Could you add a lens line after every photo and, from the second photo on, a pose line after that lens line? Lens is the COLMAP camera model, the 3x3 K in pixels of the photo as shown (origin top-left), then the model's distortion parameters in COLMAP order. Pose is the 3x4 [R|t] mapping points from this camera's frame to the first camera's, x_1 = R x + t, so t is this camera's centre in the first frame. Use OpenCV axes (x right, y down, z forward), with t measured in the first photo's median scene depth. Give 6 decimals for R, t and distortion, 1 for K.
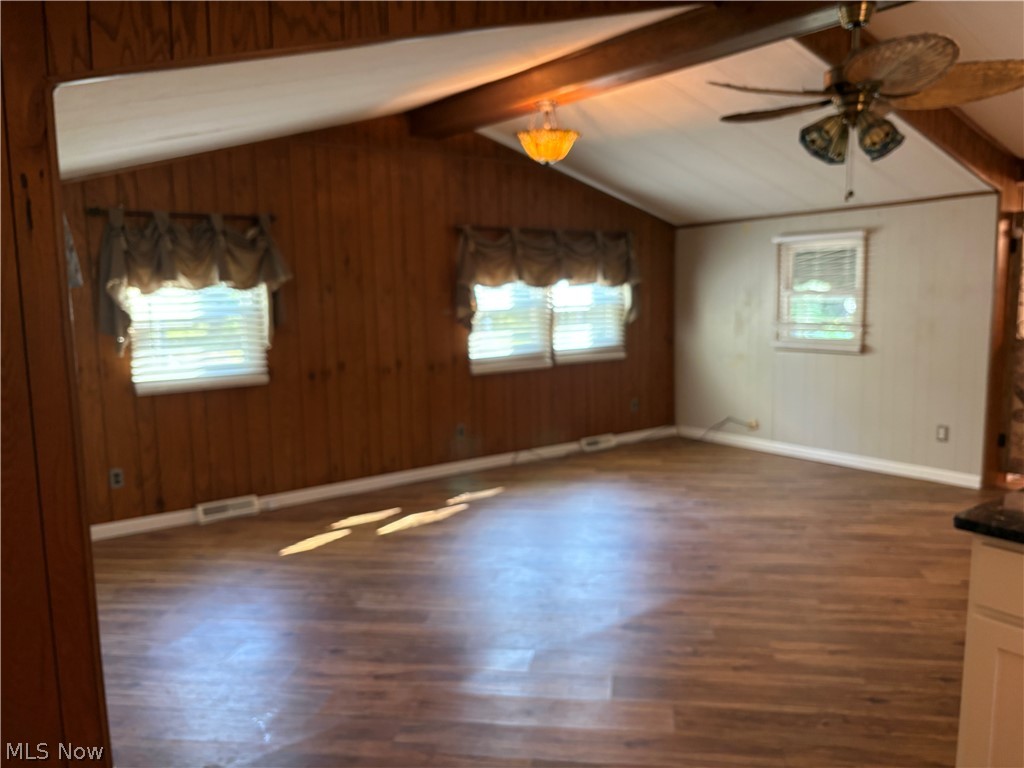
lens RADIAL K [[774.2, 0, 513.6], [0, 774.2, 395.6], [0, 0, 1]] dist [0.011413, 0.005211]
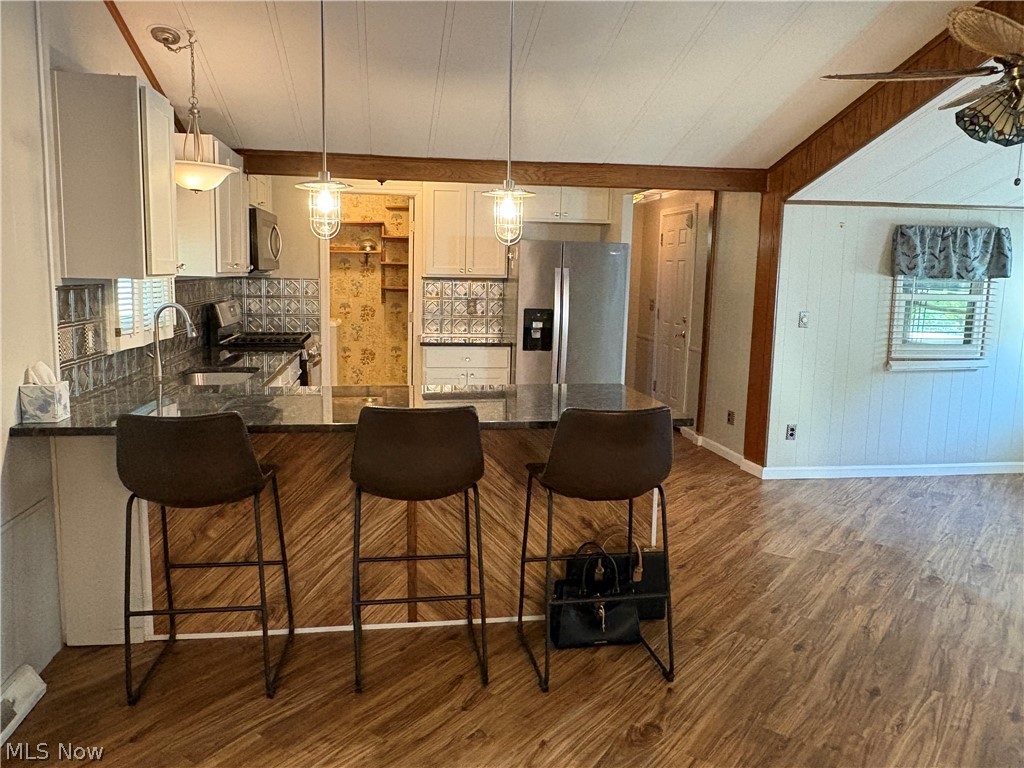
lens RADIAL K [[774.0, 0, 505.1], [0, 774.0, 381.4], [0, 0, 1]] dist [0.000872, 0.000662]
pose [[-0.456077, 0.129278, -0.880501, 1.567002], [-0.135107, 0.967866, 0.212087, -0.160979], [0.879625, 0.215690, -0.423955, 0.960590]]
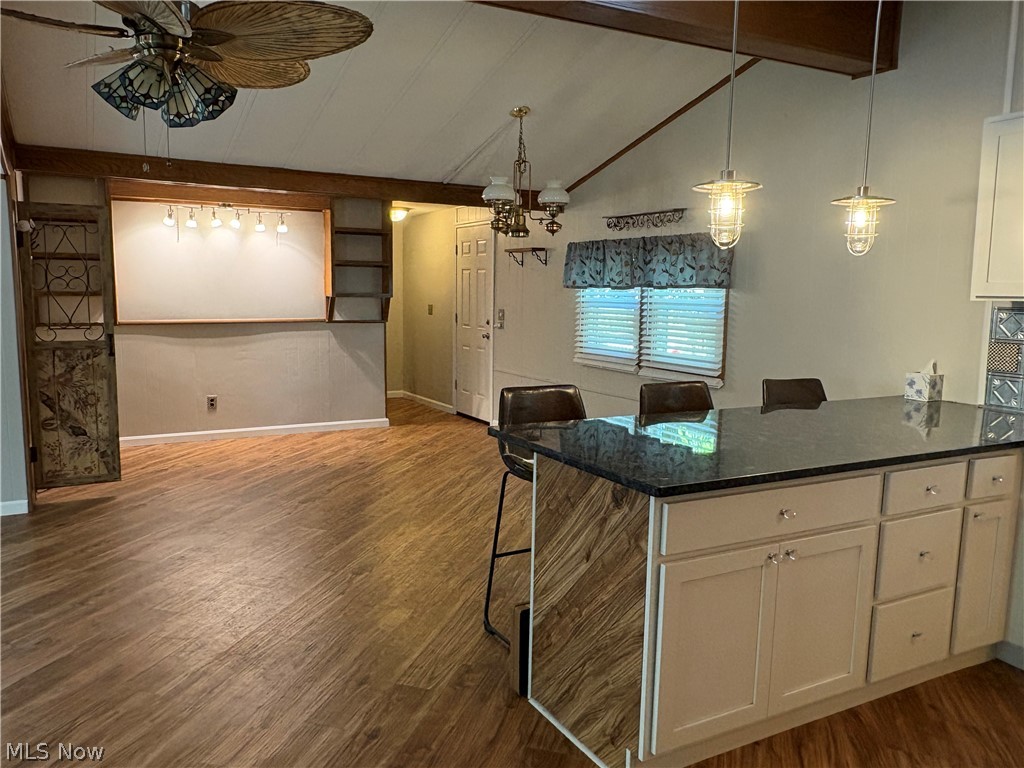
lens RADIAL K [[782.4, 0, 511.6], [0, 782.4, 372.3], [0, 0, 1]] dist [-0.002531, -0.001110]
pose [[0.122288, -0.091997, 0.988222, -0.349408], [0.119479, 0.989818, 0.077361, -0.076017], [-0.985277, 0.108612, 0.132035, 0.604293]]
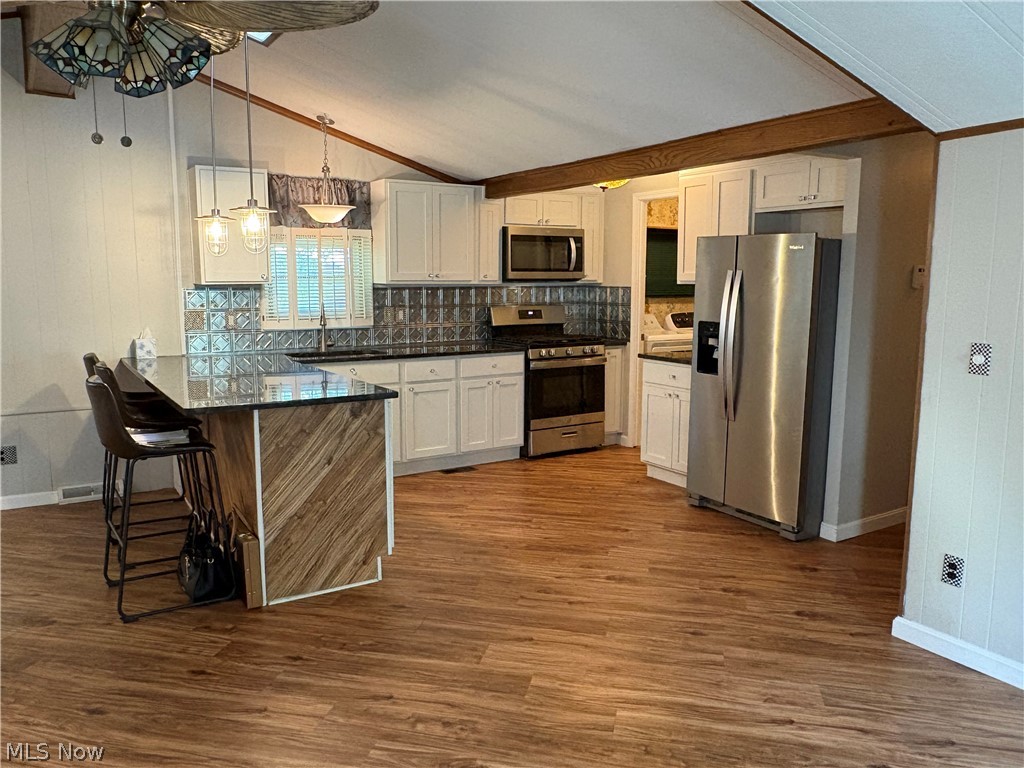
lens RADIAL K [[774.0, 0, 505.1], [0, 774.0, 381.4], [0, 0, 1]] dist [0.000872, 0.000662]
pose [[-0.997498, 0.001505, 0.070685, 0.082532], [0.020365, 0.963516, 0.266874, -0.246322], [-0.067704, 0.267646, -0.961136, 1.740129]]
